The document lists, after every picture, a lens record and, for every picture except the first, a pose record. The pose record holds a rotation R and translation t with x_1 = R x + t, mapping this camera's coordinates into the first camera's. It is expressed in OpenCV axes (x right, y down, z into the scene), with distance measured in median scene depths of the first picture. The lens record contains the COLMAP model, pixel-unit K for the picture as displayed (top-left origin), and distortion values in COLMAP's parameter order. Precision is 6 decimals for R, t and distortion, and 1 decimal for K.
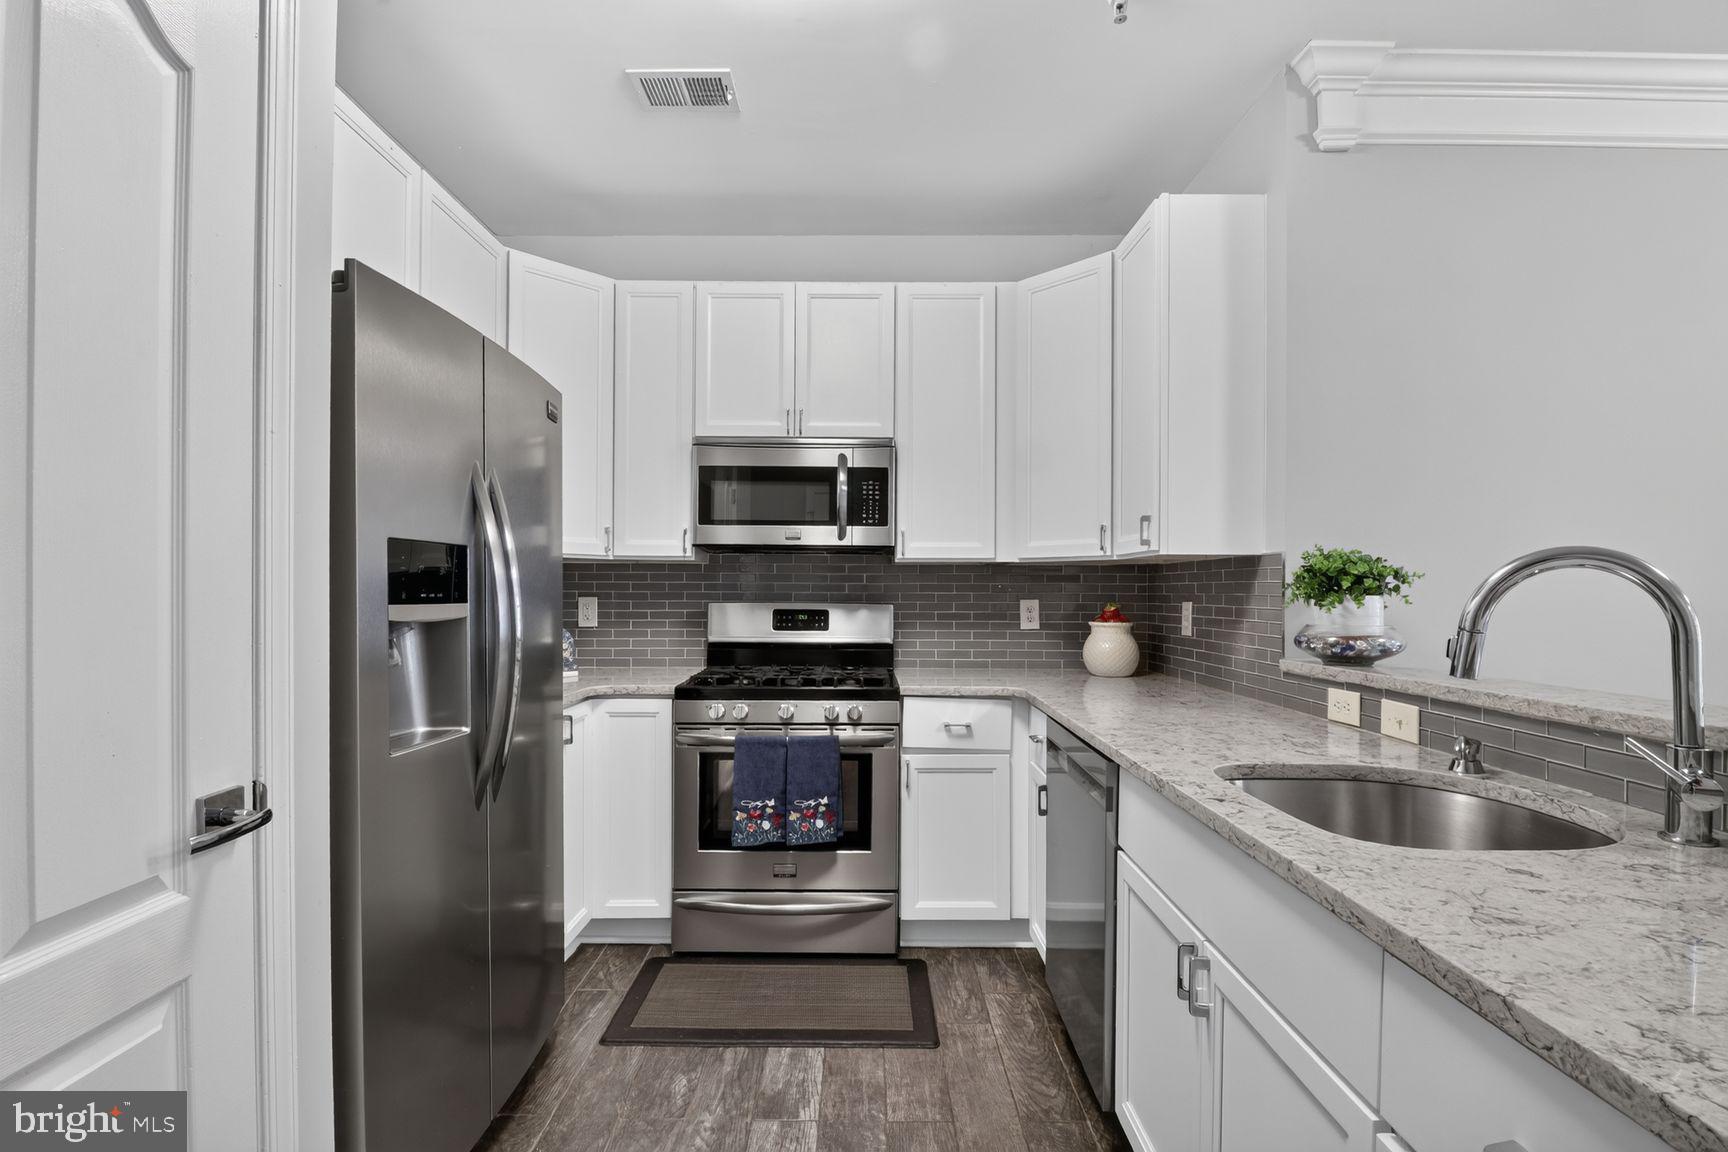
lens RADIAL K [[812.7, 0, 852.4], [0, 812.7, 591.5], [0, 0, 1]] dist [-0.012770, -0.000632]
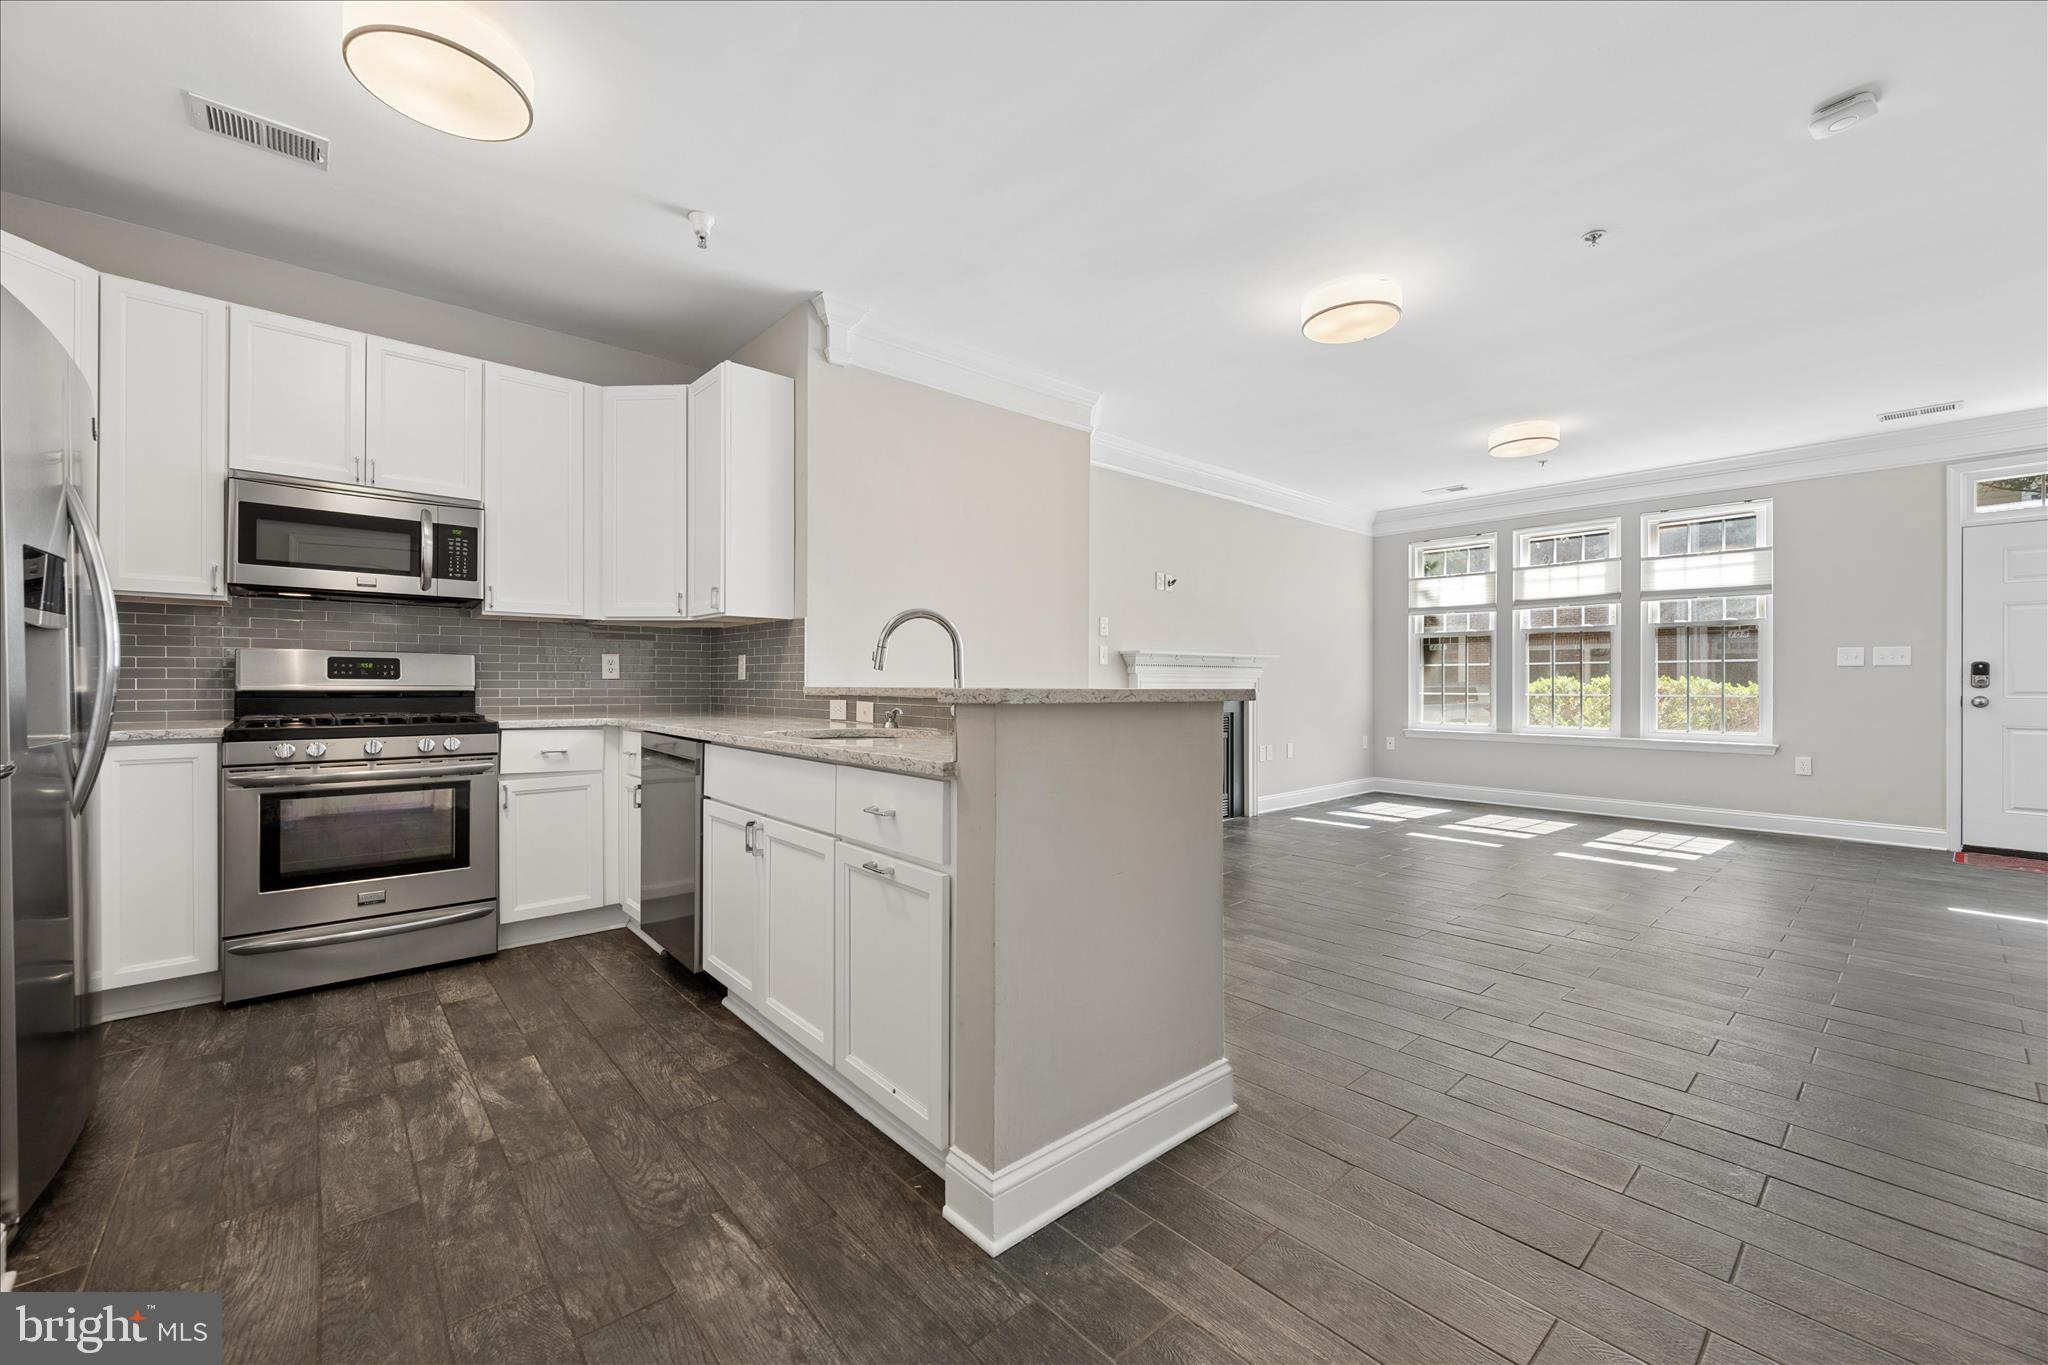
lens RADIAL K [[800.8, 0, 1032.5], [0, 800.8, 681.4], [0, 0, 1]] dist [-0.000996, -0.000476]
pose [[0.731609, -0.003228, 0.681716, -0.157775], [-0.000638, 0.999985, 0.005420, 0.053686], [-0.681724, -0.004400, 0.731596, -0.339043]]
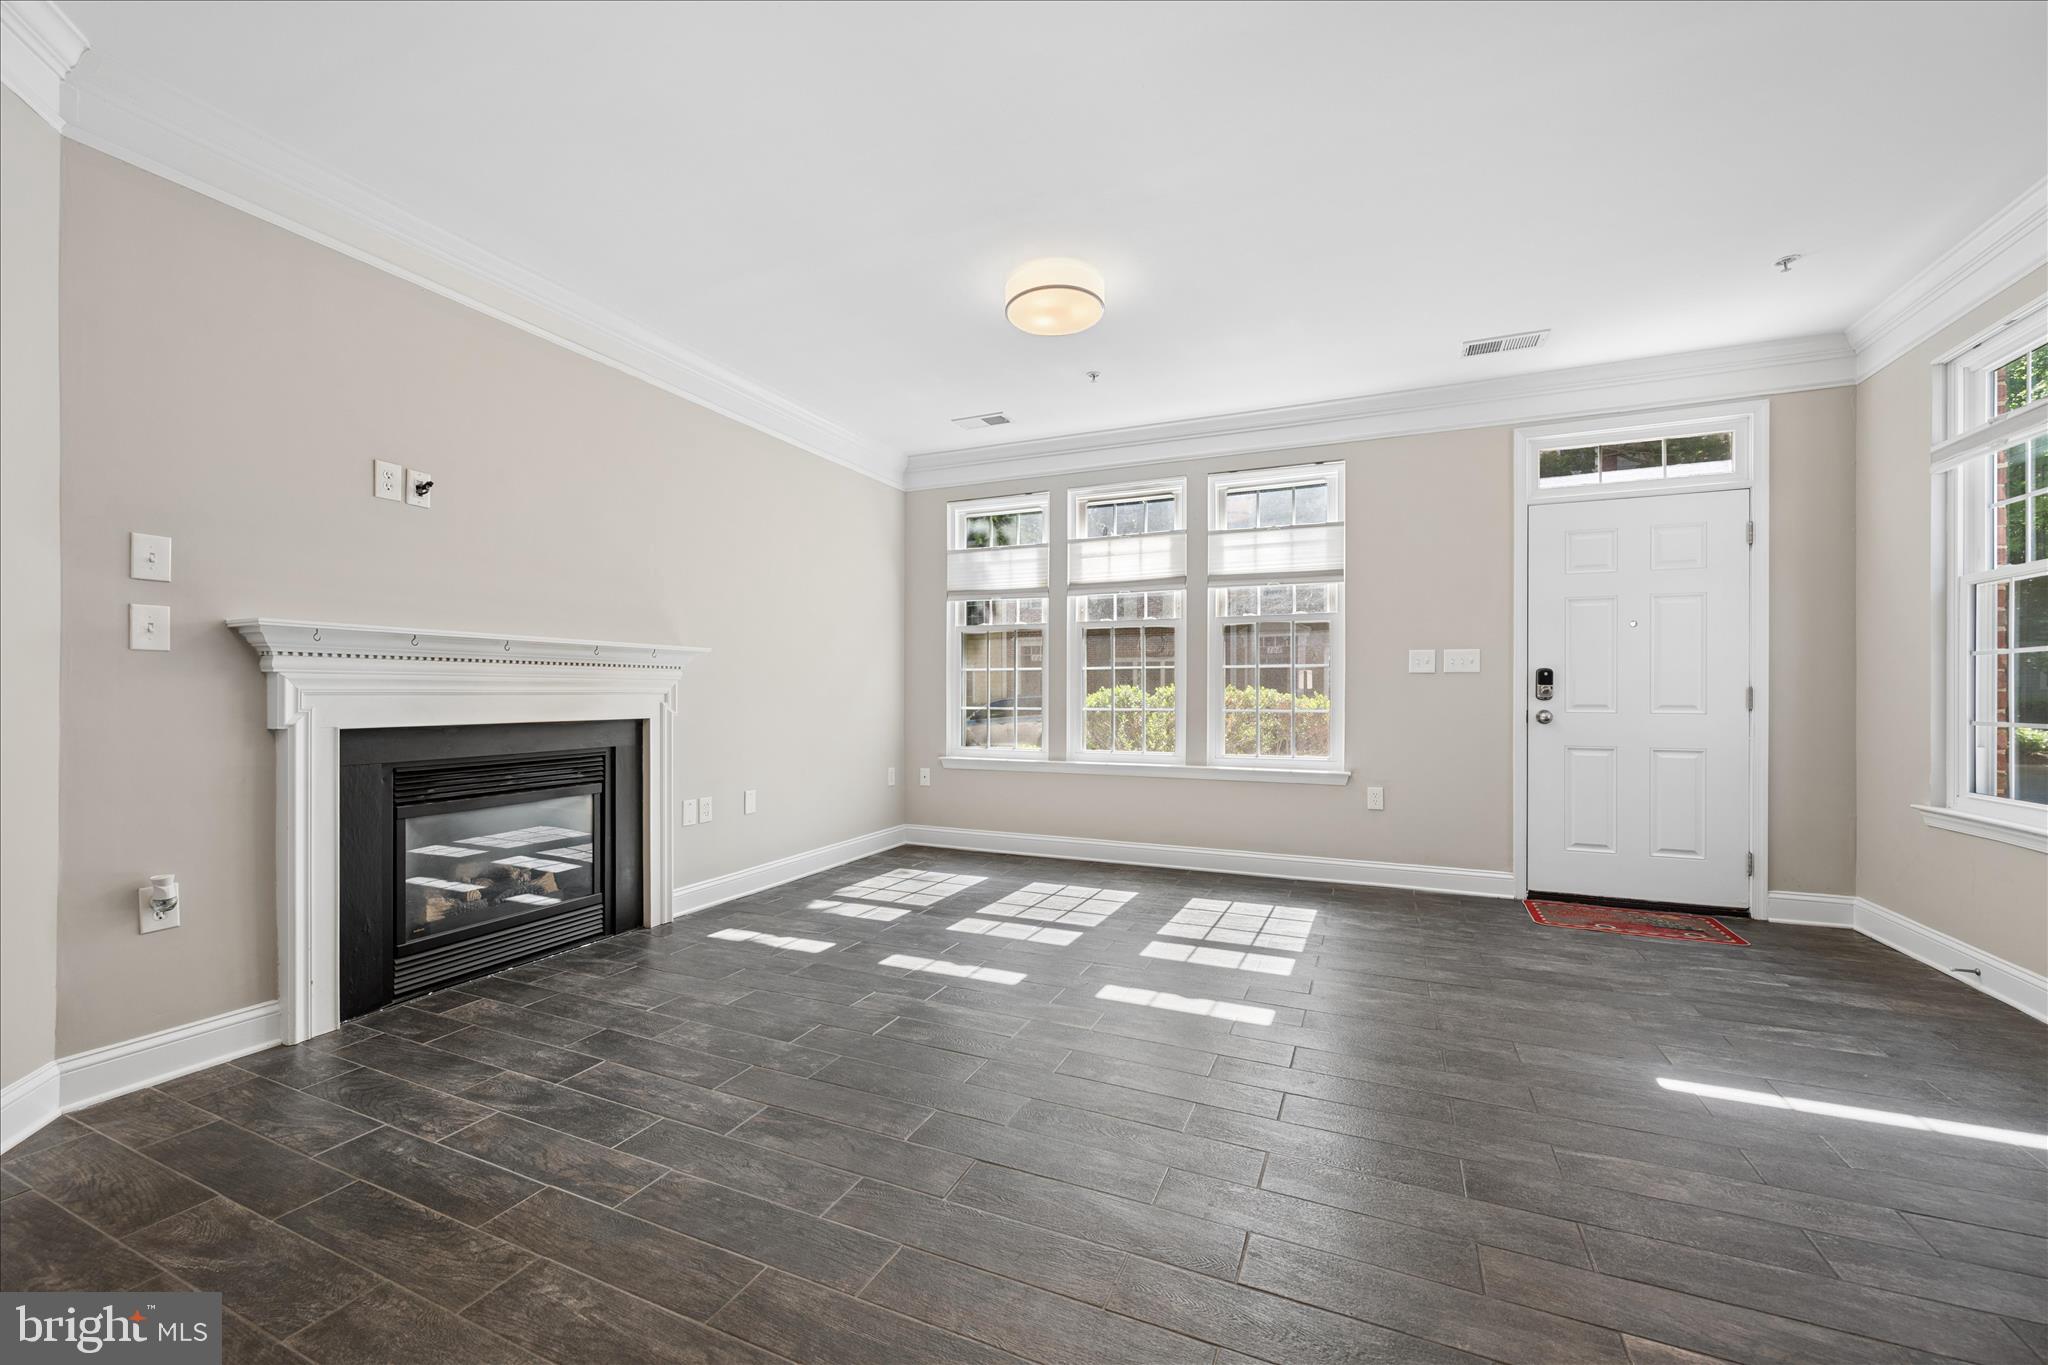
lens RADIAL K [[800.8, 0, 1017.5], [0, 800.8, 694.9], [0, 0, 1]] dist [-0.000996, -0.000476]
pose [[0.385610, -0.006396, 0.922640, 0.881273], [-0.003591, 0.999958, 0.008432, 0.058175], [-0.922655, -0.006565, 0.385571, -0.145247]]
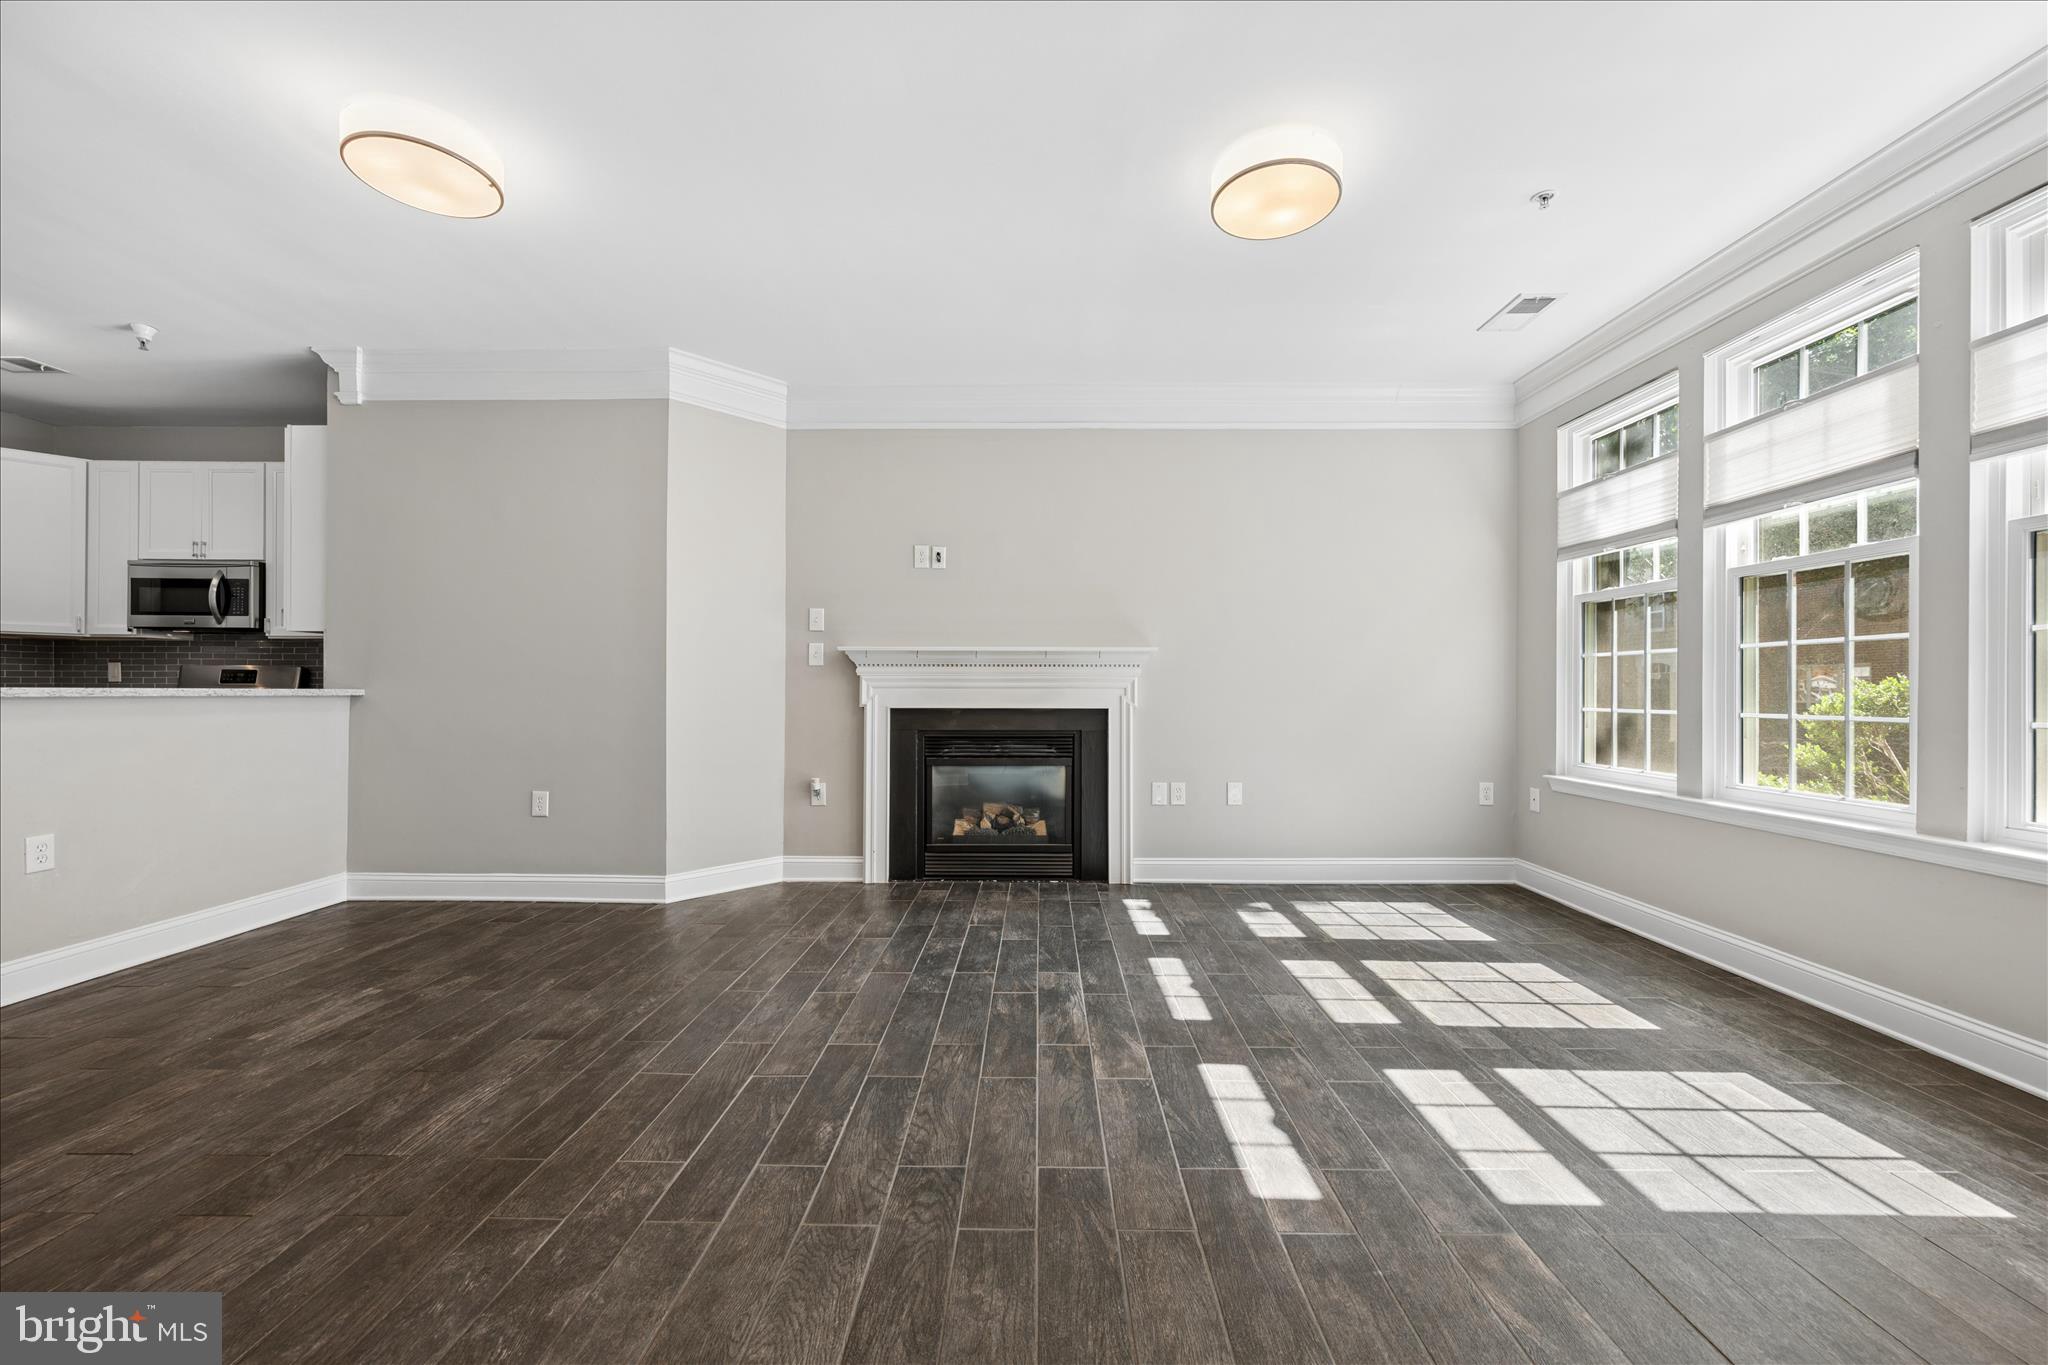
lens RADIAL K [[800.8, 0, 1030.1], [0, 800.8, 687.7], [0, 0, 1]] dist [-0.000996, -0.000476]
pose [[0.999857, -0.001499, 0.016857, 1.681081], [0.001472, 0.999998, 0.001626, 0.066157], [-0.016860, -0.001601, 0.999857, -0.654360]]
